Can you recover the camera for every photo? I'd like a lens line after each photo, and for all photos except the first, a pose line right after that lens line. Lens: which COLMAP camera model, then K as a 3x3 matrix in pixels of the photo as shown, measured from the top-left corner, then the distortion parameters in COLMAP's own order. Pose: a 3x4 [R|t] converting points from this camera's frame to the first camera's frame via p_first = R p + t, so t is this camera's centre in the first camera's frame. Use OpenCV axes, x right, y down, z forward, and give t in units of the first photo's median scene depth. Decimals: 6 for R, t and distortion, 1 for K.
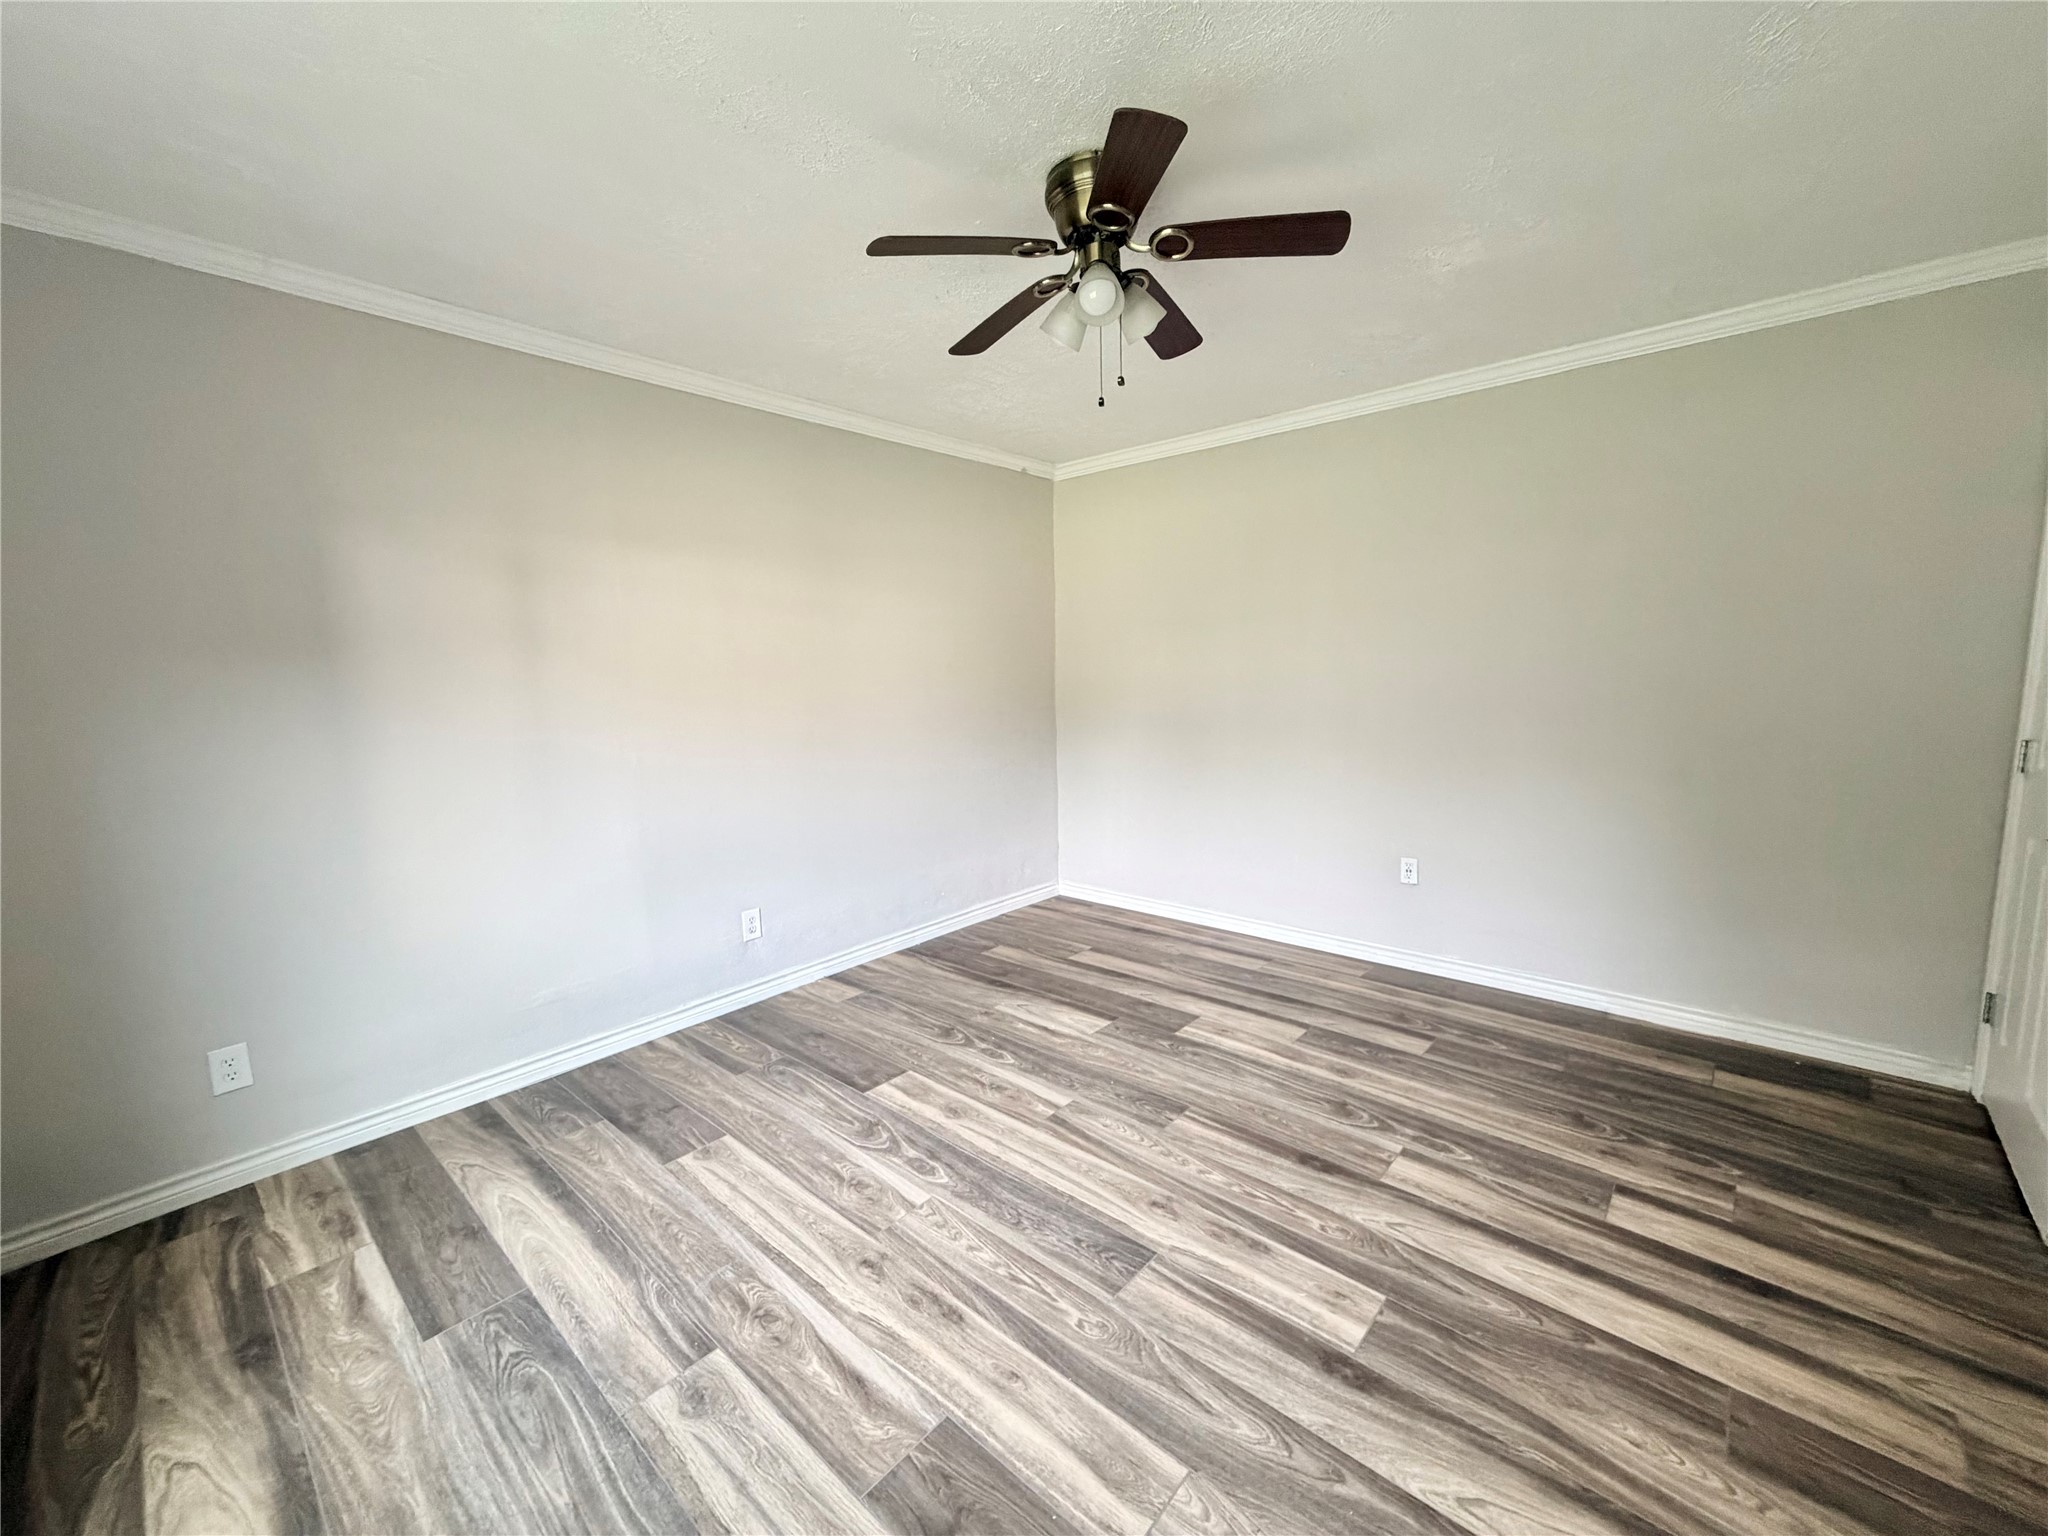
lens RADIAL K [[843.4, 0, 1026.6], [0, 843.4, 764.3], [0, 0, 1]] dist [-0.000144, -0.000199]
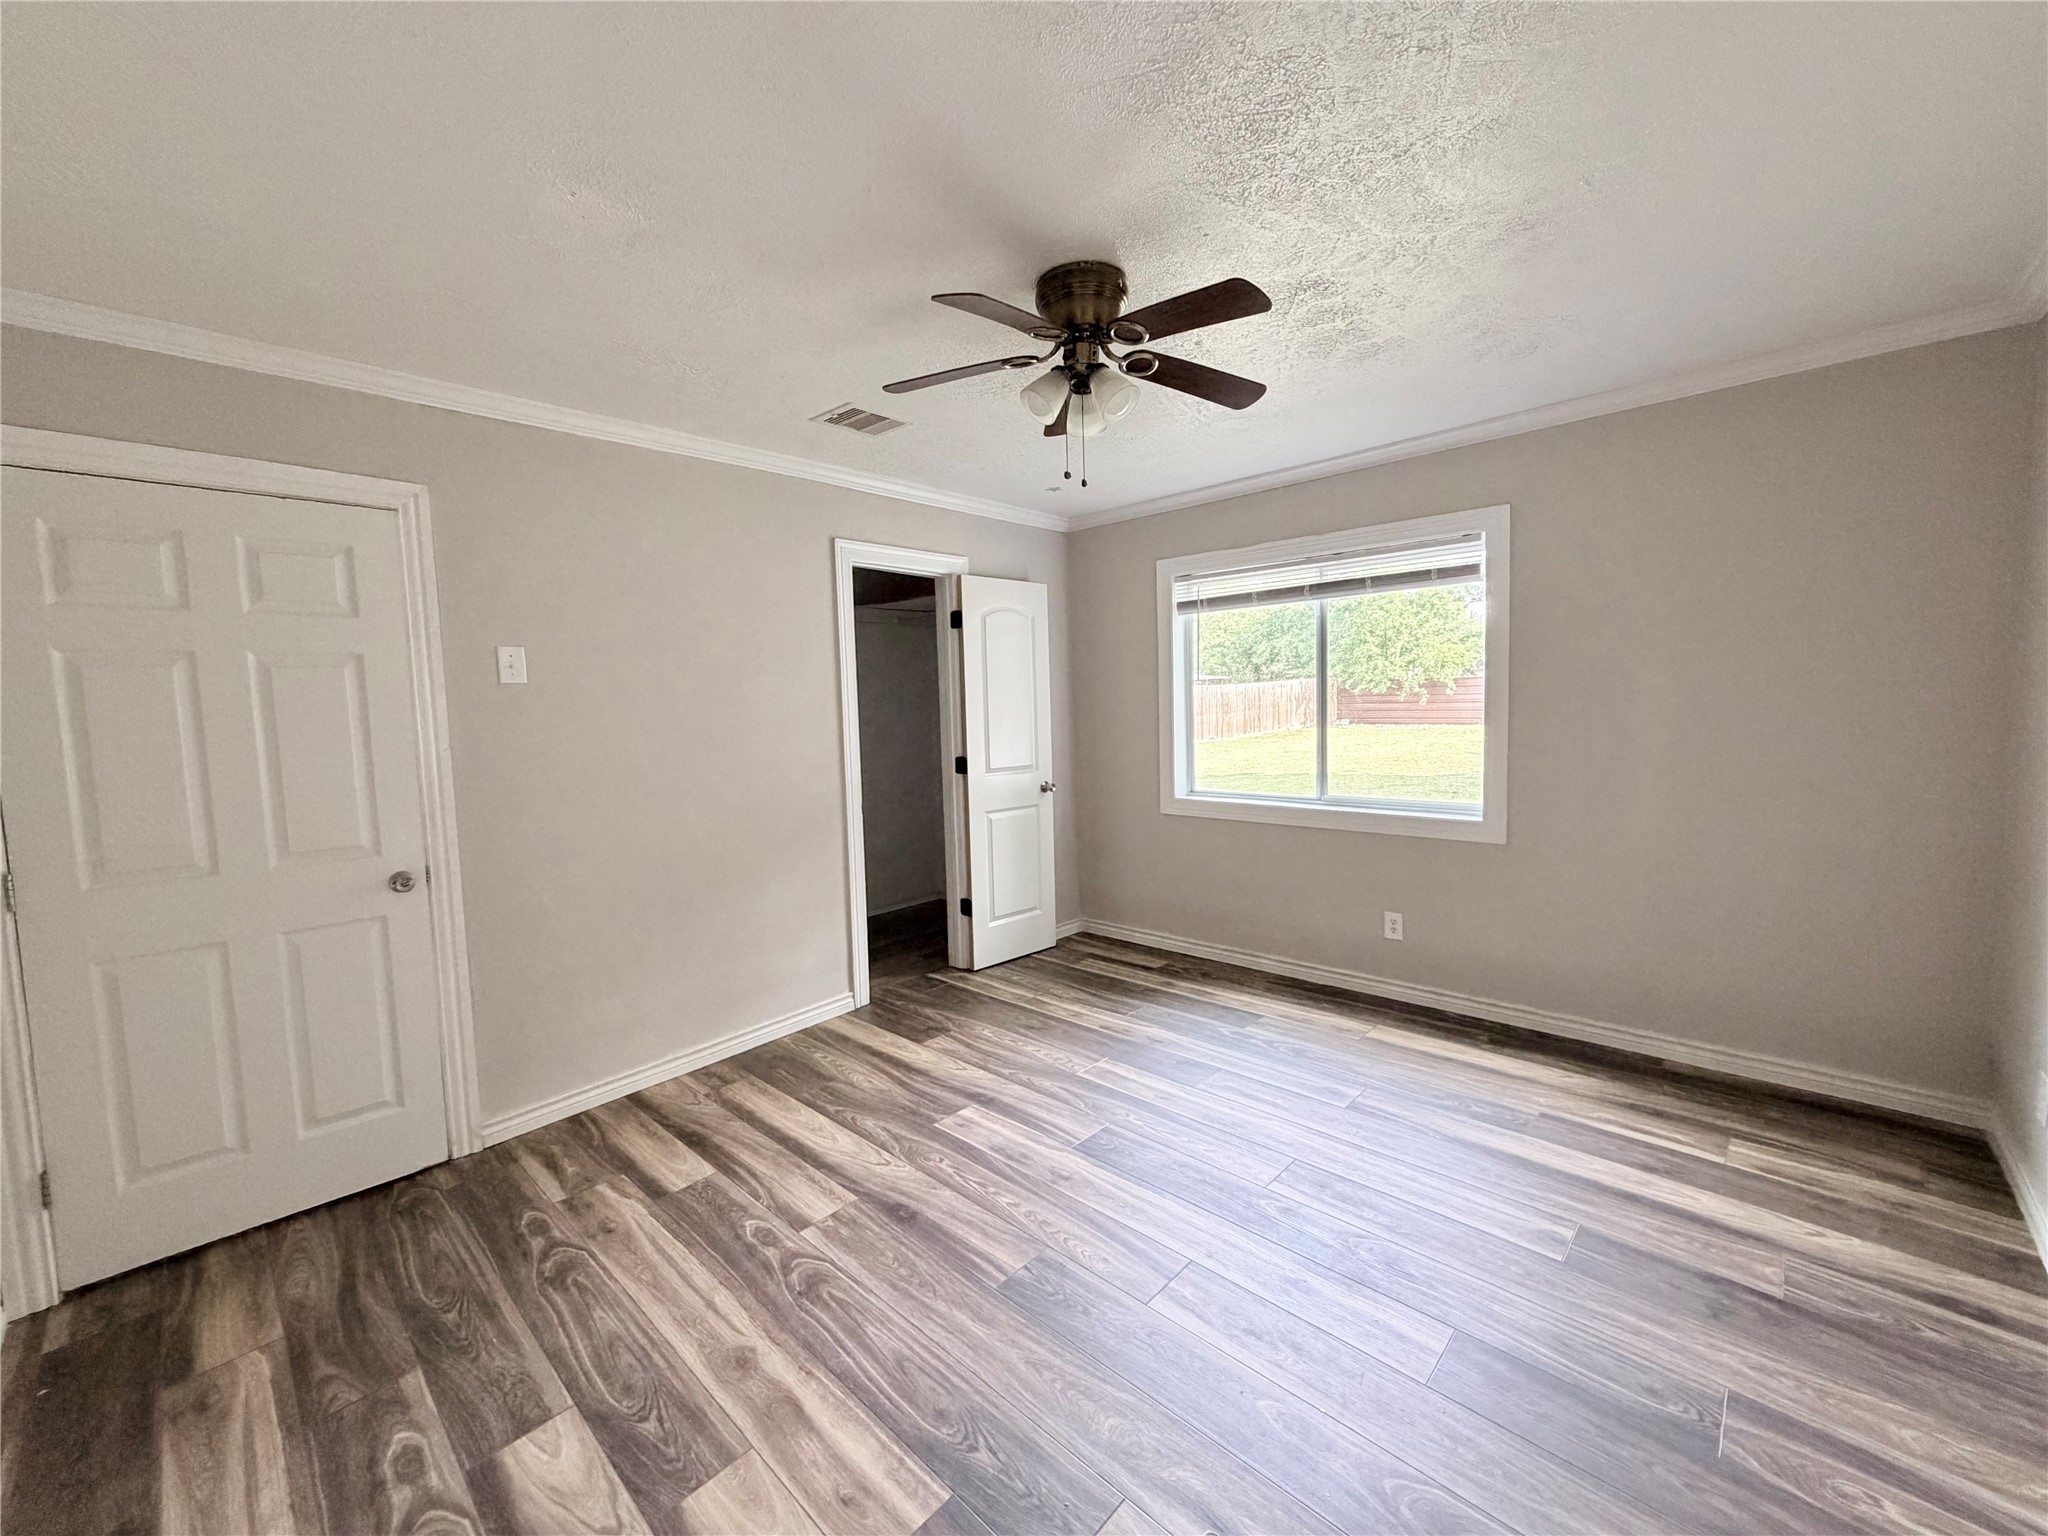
lens RADIAL K [[843.4, 0, 1026.6], [0, 843.4, 764.3], [0, 0, 1]] dist [-0.000144, -0.000199]
pose [[-0.997814, 0.055920, 0.035206, 0.130721], [0.061683, 0.979318, 0.192698, -0.262506], [-0.023703, 0.194448, -0.980626, 1.981325]]
